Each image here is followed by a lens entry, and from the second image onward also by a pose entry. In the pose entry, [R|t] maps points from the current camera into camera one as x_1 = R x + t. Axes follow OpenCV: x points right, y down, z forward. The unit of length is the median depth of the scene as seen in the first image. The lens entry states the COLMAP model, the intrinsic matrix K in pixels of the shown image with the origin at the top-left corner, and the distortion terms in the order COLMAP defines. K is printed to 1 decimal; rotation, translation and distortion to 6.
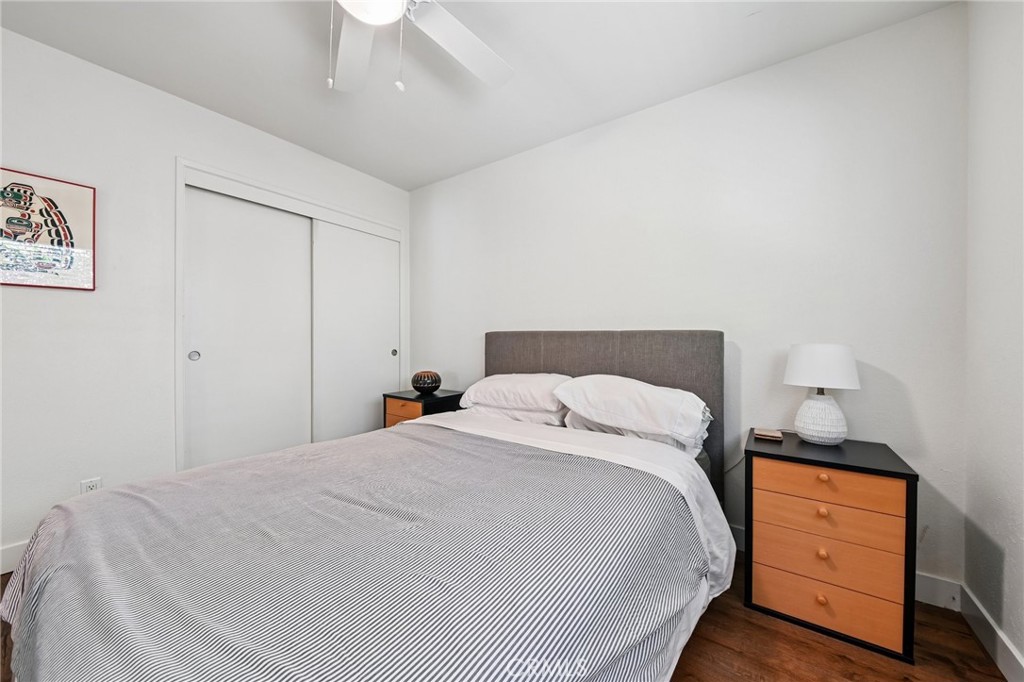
lens RADIAL K [[371.7, 0, 512.5], [0, 371.7, 347.5], [0, 0, 1]] dist [-0.000283, -0.000176]
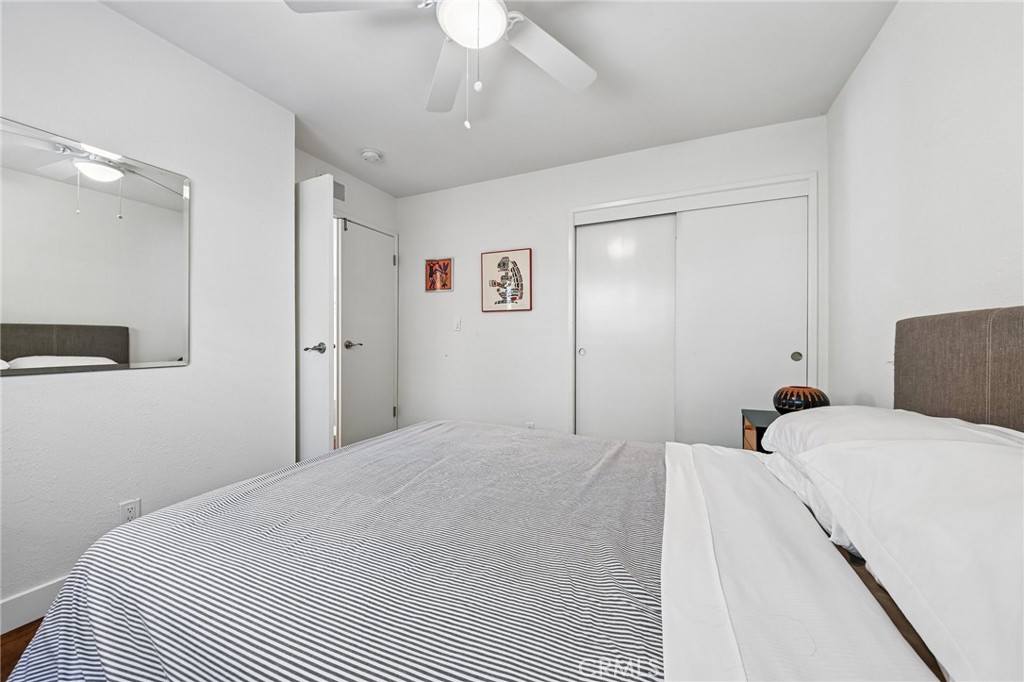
lens RADIAL K [[369.4, 0, 512.0], [0, 369.4, 341.0], [0, 0, 1]] dist [-0.001825, -0.000209]
pose [[0.182779, -0.003218, -0.983149, 0.375481], [-0.018226, 0.999812, -0.006661, -0.001607], [0.982985, 0.019137, 0.182686, 0.485956]]
